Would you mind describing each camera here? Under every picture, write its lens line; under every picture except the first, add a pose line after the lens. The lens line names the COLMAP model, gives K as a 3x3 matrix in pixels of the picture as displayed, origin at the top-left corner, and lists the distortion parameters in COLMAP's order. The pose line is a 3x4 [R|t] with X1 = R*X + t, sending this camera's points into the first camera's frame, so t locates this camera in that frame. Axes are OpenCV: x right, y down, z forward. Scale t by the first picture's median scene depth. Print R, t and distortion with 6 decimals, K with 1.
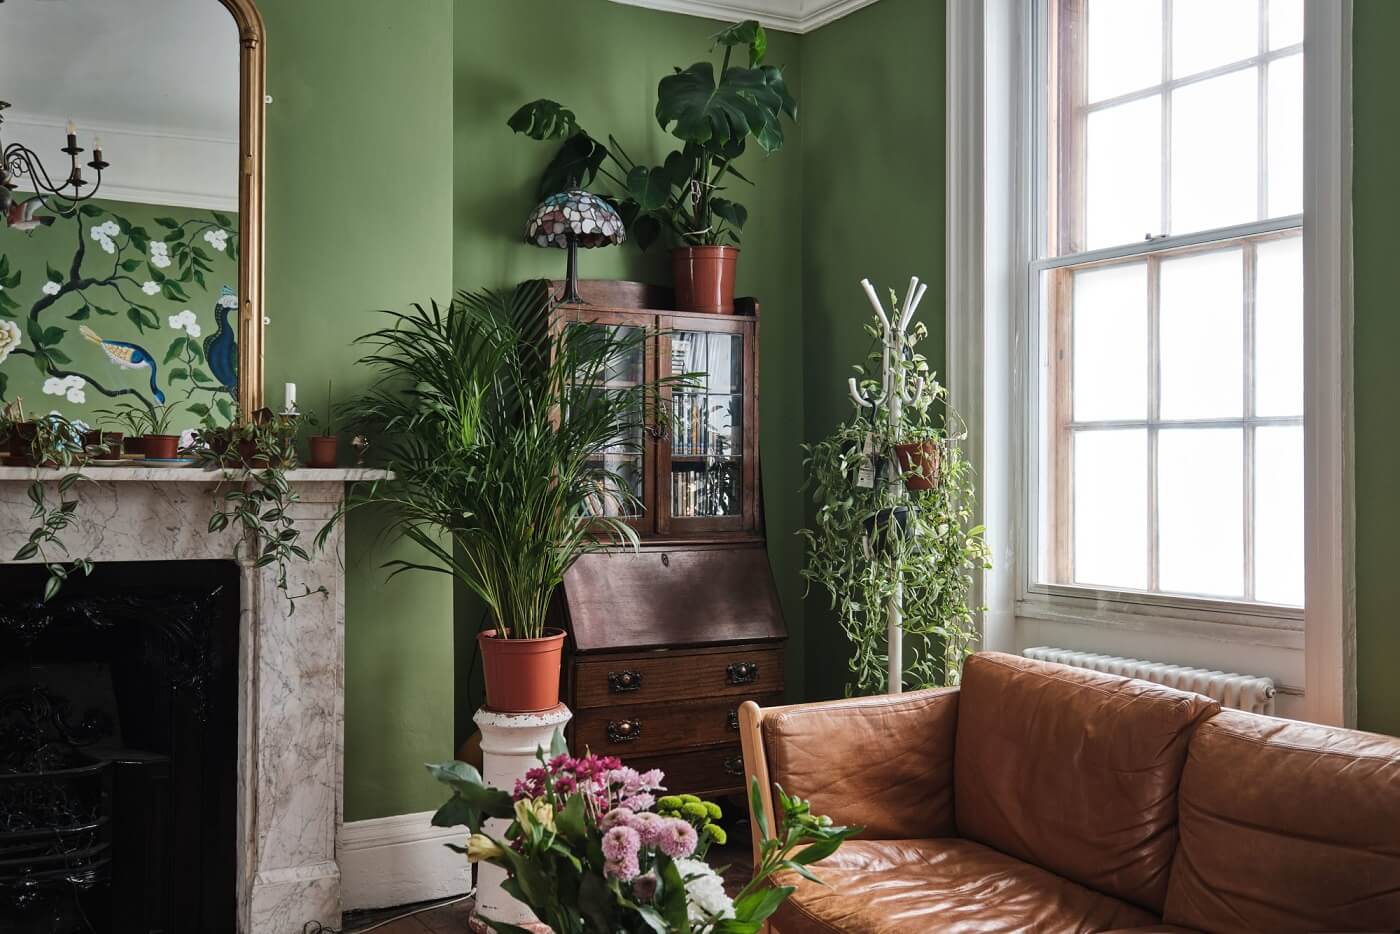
lens RADIAL K [[1414.9, 0, 700.0], [0, 1414.9, 467.0], [0, 0, 1]] dist [-0.000609, -0.014605]
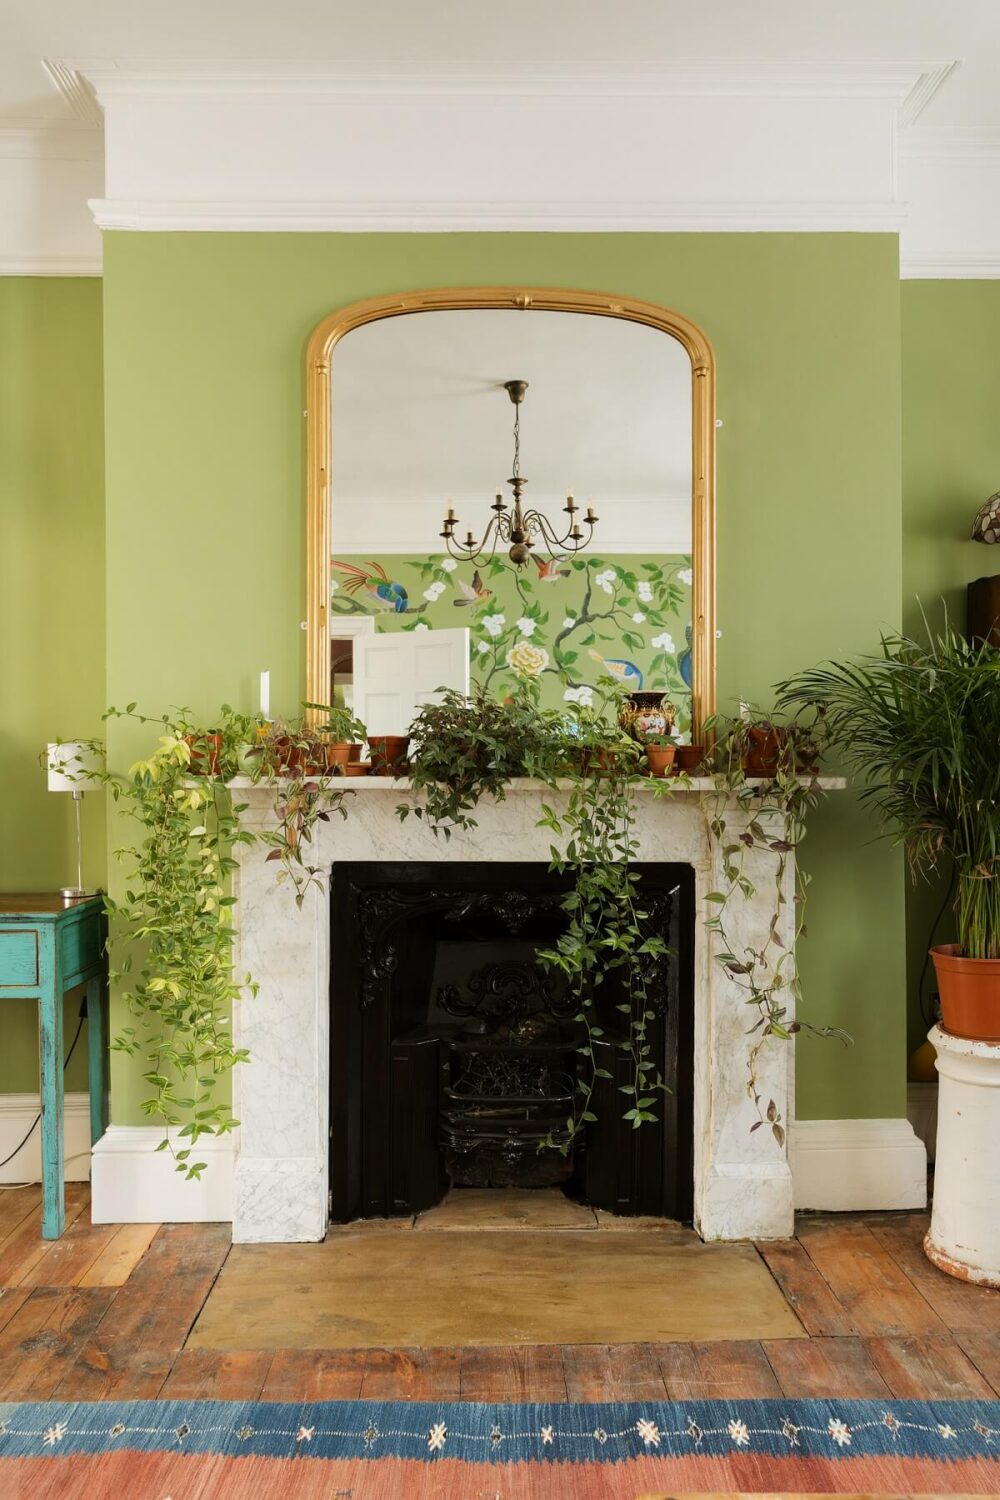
lens RADIAL K [[846.3, 0, 554.5], [0, 846.3, 748.4], [0, 0, 1]] dist [0.001685, 0.001998]
pose [[0.874996, 0.000489, -0.484130, -0.078384], [0.011820, 0.999680, 0.022372, -0.024461], [0.483986, -0.025298, 0.874710, 0.281166]]
